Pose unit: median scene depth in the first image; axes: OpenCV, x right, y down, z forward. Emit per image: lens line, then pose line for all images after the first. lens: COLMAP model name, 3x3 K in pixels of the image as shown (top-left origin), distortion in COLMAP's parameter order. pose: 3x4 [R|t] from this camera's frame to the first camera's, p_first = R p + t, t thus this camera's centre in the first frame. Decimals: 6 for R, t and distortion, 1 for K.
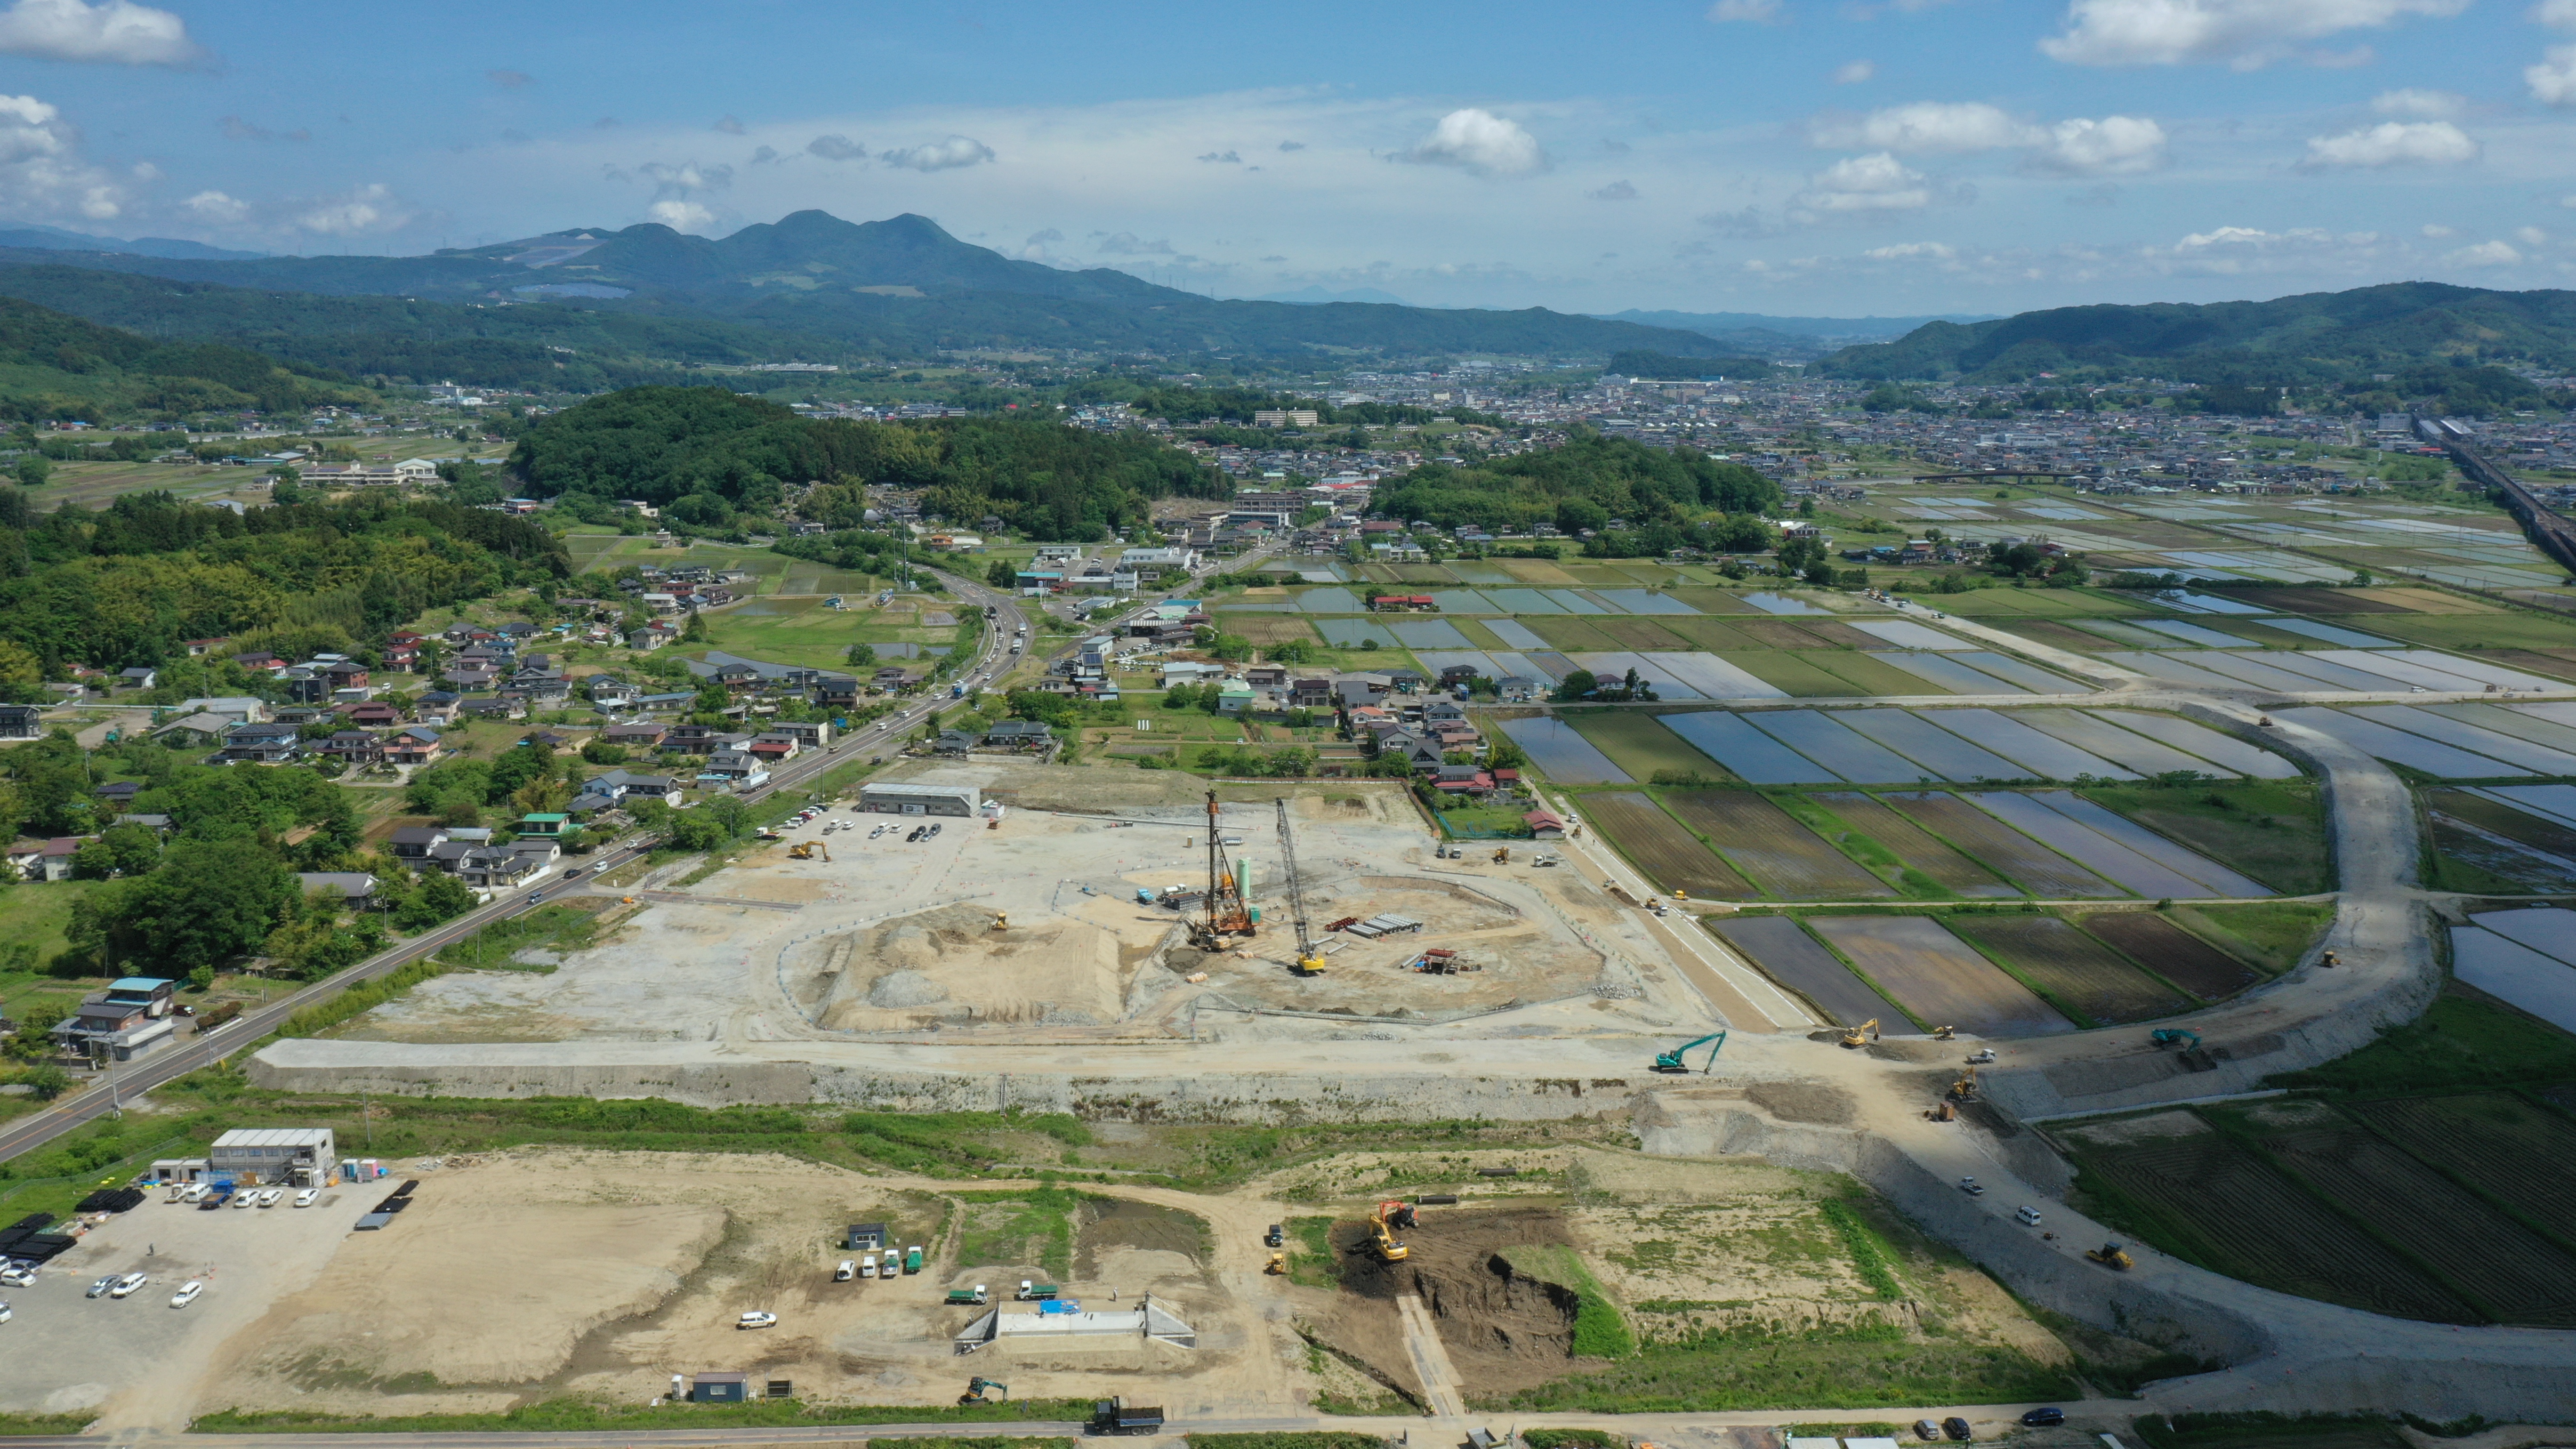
lens RADIAL K [[2025.9, 0, 1288.0], [0, 2025.9, 724.5], [0, 0, 1]] dist [-0.001657, -0.004564]
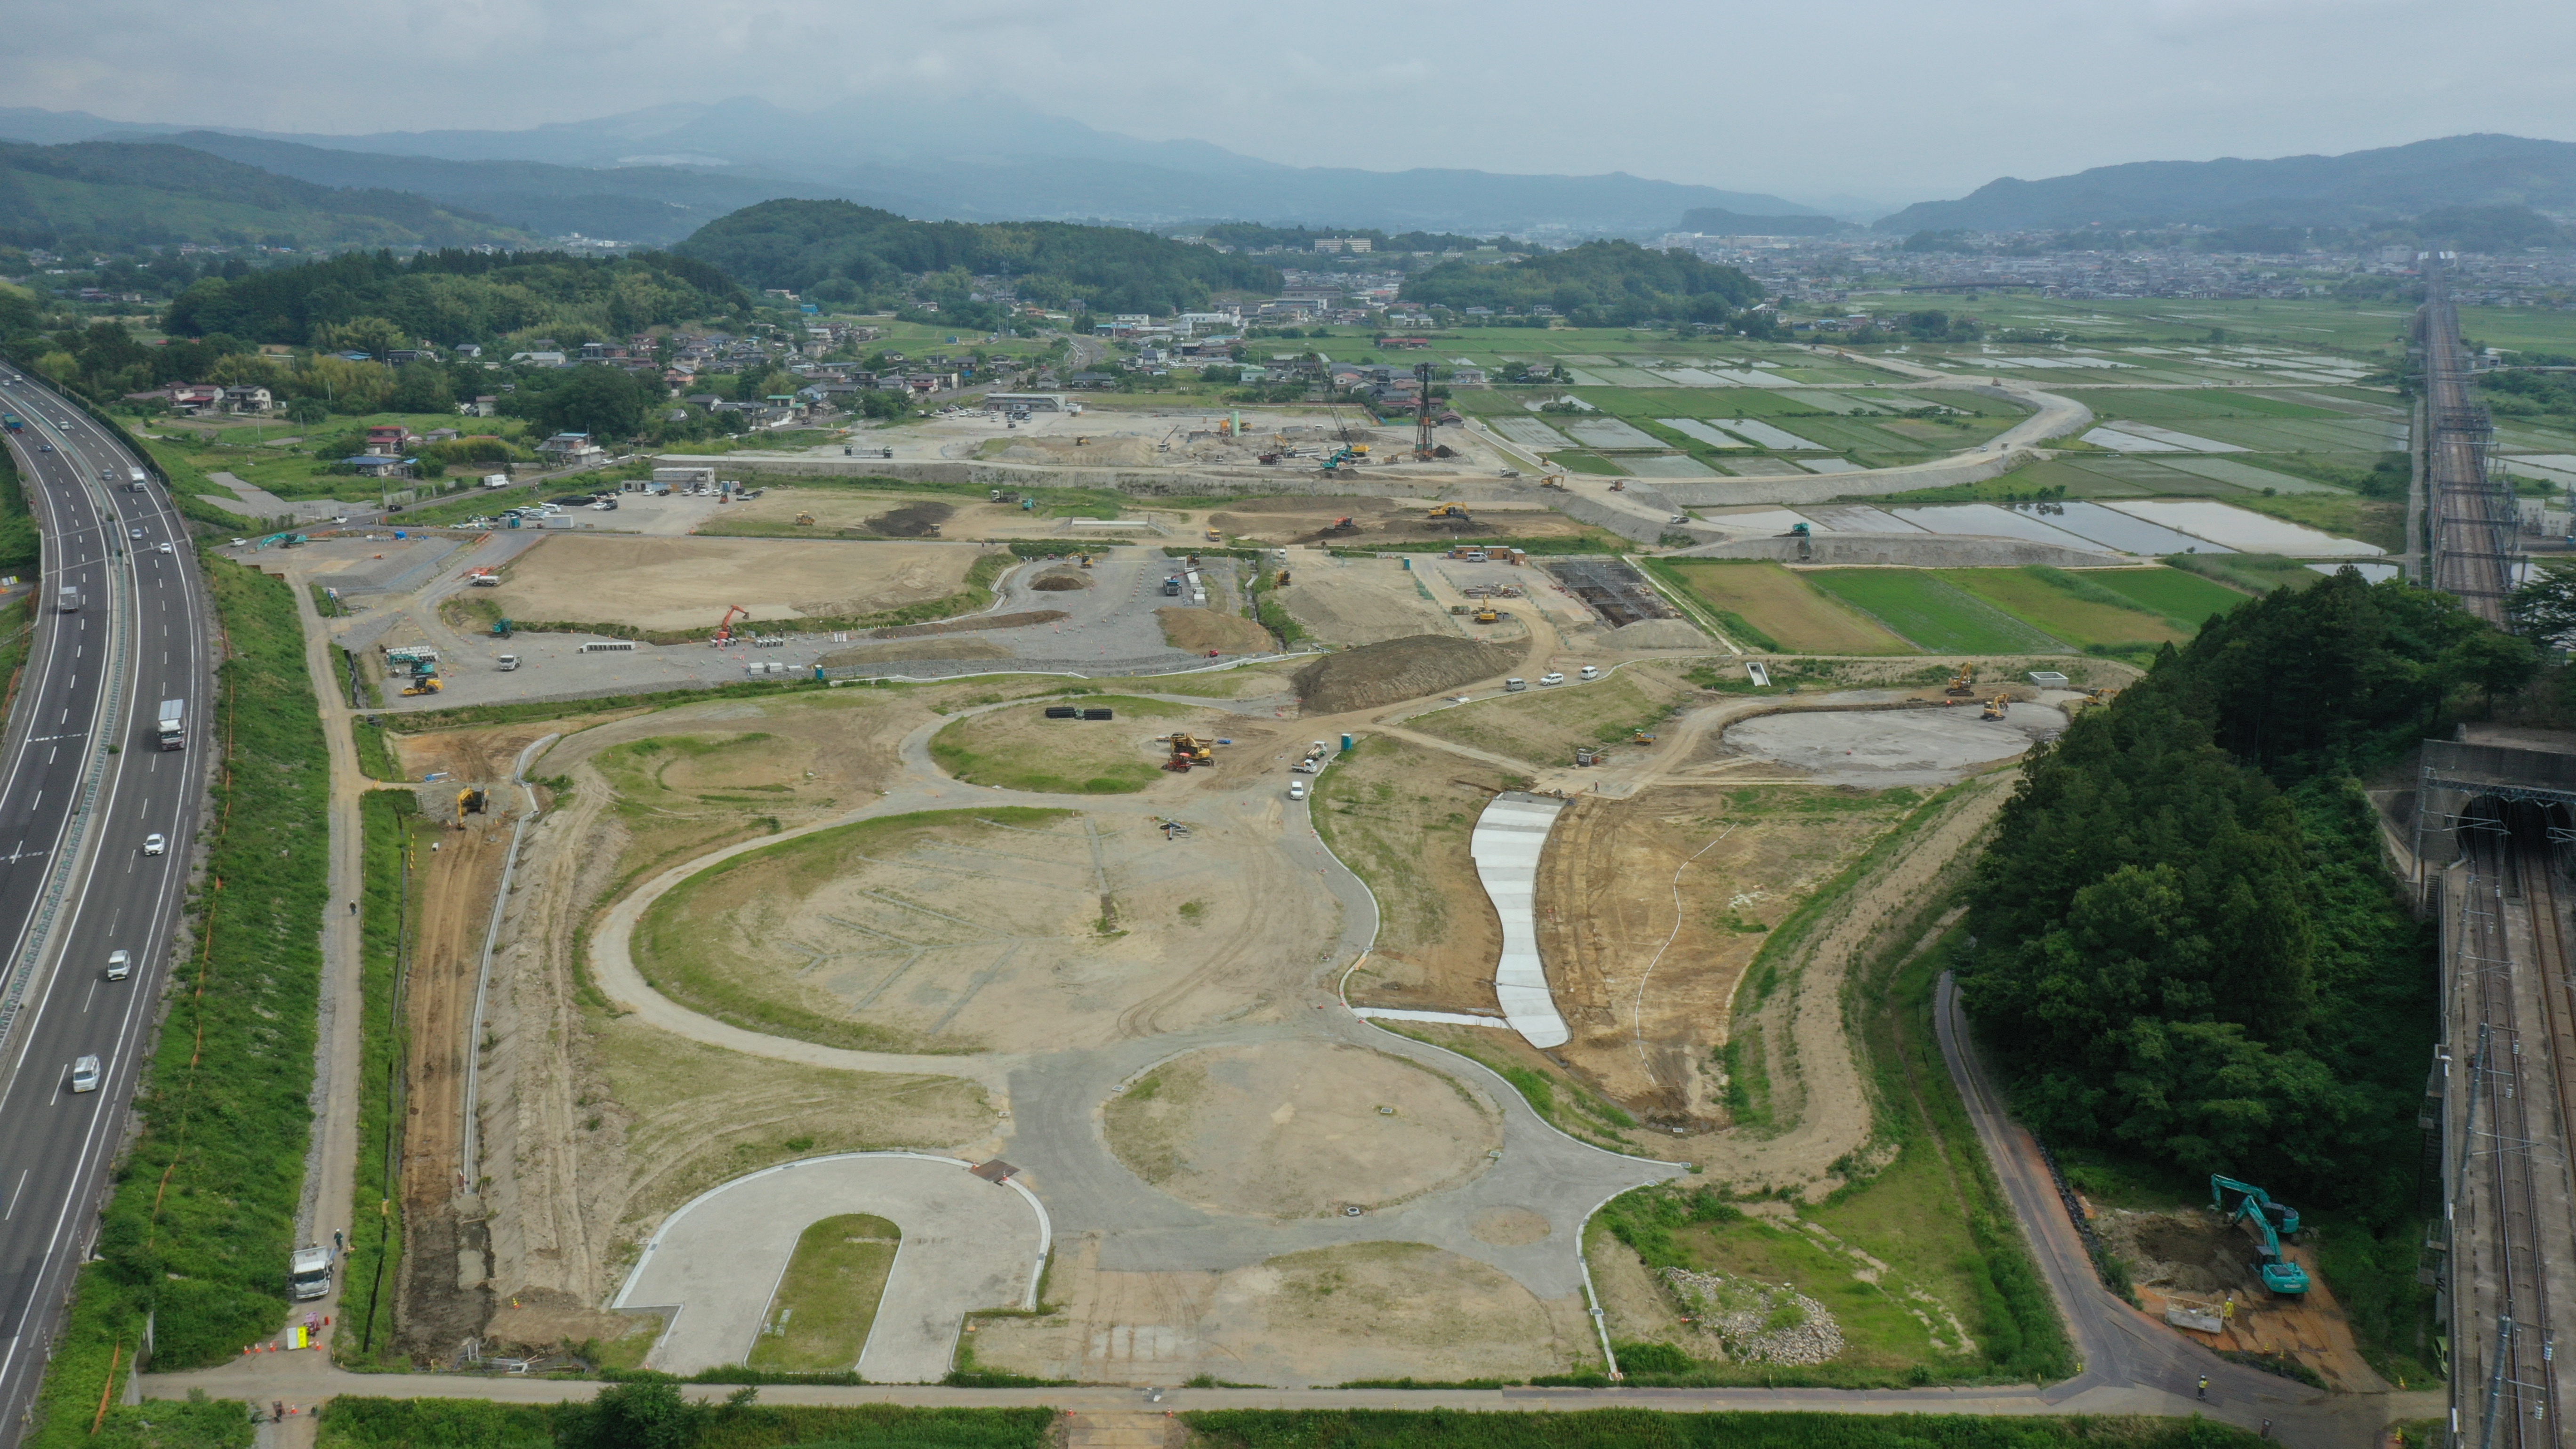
lens RADIAL K [[2026.1, 0, 1290.8], [0, 2026.1, 712.9], [0, 0, 1]] dist [-0.004313, 0.000244]
pose [[0.999109, 0.004762, -0.041940, 0.053162], [-0.002554, 0.998614, 0.052563, 0.132440], [0.042132, -0.052409, 0.997736, -0.337374]]
